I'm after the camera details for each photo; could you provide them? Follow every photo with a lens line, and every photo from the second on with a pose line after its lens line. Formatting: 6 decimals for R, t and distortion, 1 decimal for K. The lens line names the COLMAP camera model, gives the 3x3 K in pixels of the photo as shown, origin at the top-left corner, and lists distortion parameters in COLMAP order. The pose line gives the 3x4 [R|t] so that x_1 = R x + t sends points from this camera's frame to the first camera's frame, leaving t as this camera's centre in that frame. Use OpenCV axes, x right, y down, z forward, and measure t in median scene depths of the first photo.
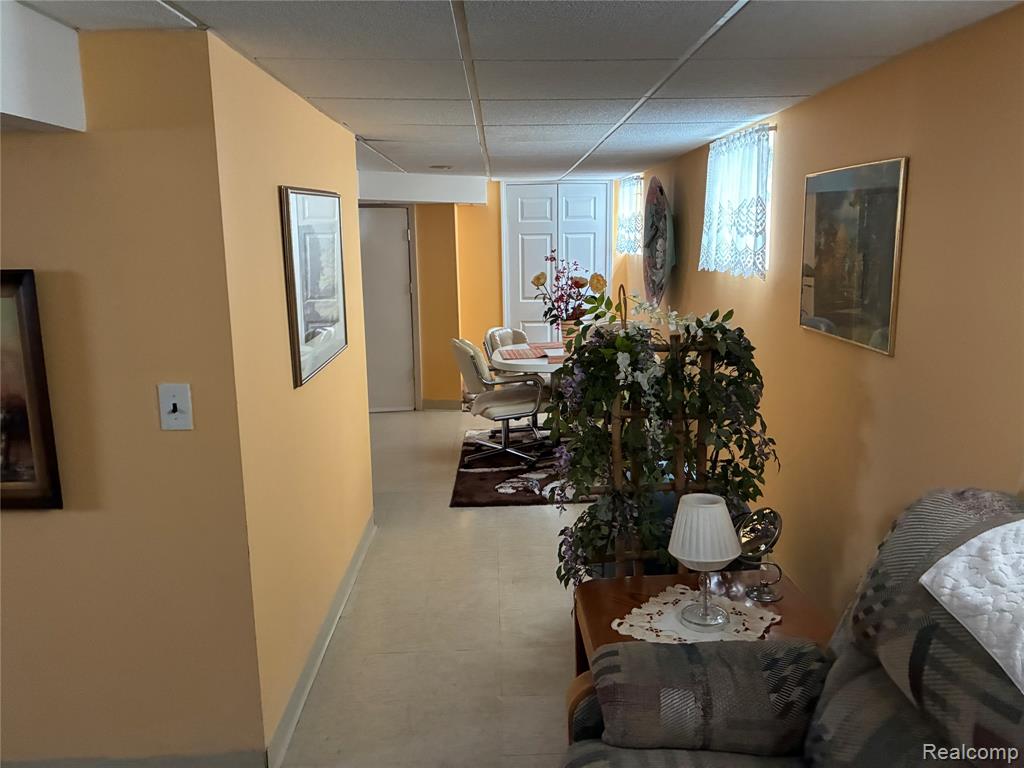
lens RADIAL K [[770.3, 0, 515.4], [0, 770.3, 386.4], [0, 0, 1]] dist [0.053531, -0.058529]
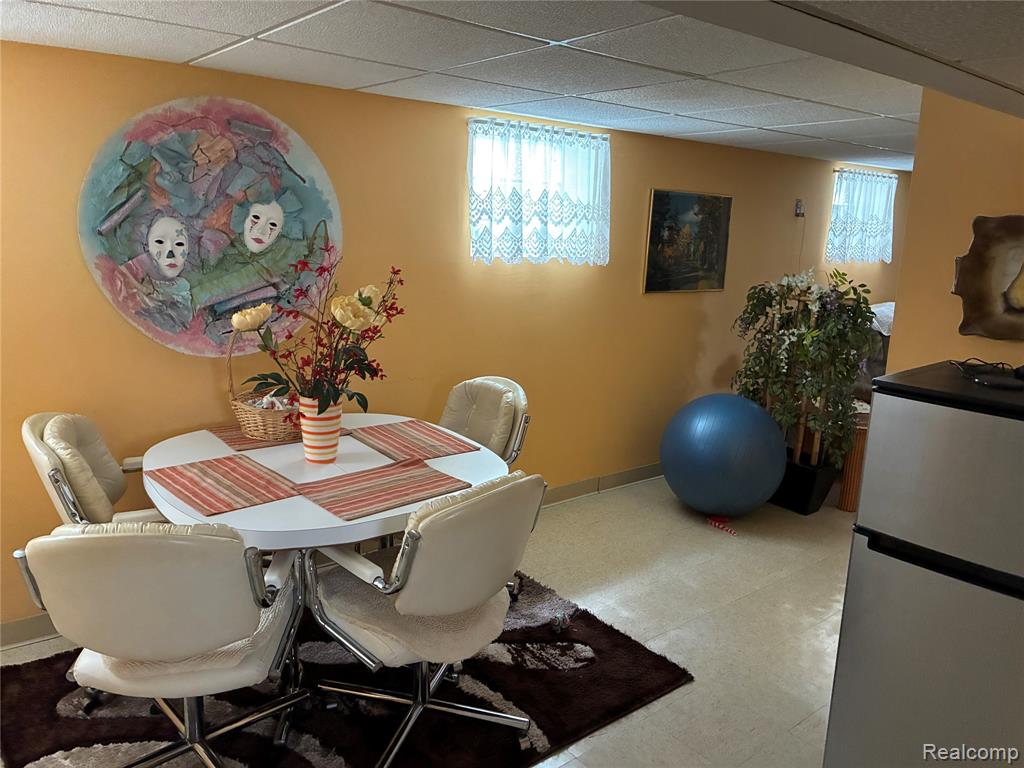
lens RADIAL K [[770.3, 0, 515.4], [0, 770.3, 386.4], [0, 0, 1]] dist [0.053531, -0.058529]
pose [[-0.608057, -0.159934, 0.777616, -0.709696], [0.129803, 0.946288, 0.296125, -0.415224], [-0.783210, 0.280998, -0.554638, 2.290747]]
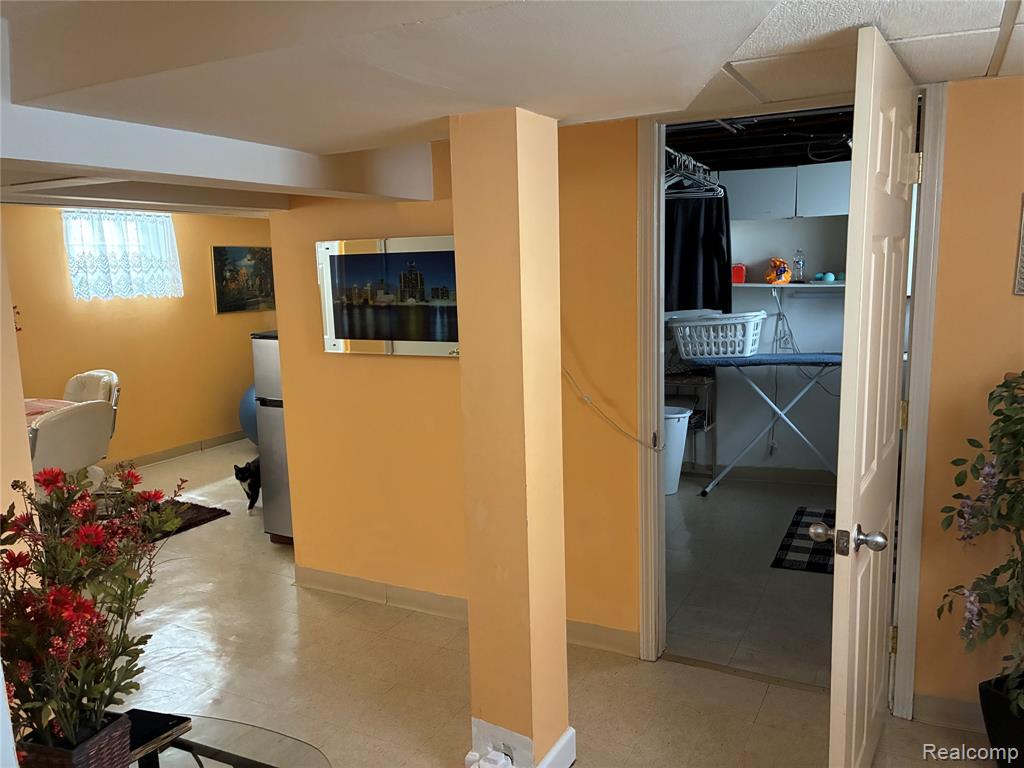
lens RADIAL K [[770.3, 0, 515.4], [0, 770.3, 386.4], [0, 0, 1]] dist [0.053531, -0.058529]
pose [[-0.866207, -0.038678, 0.498186, -1.624676], [0.134384, 0.942236, 0.306809, -0.494691], [-0.481276, 0.332708, -0.810974, 2.732047]]
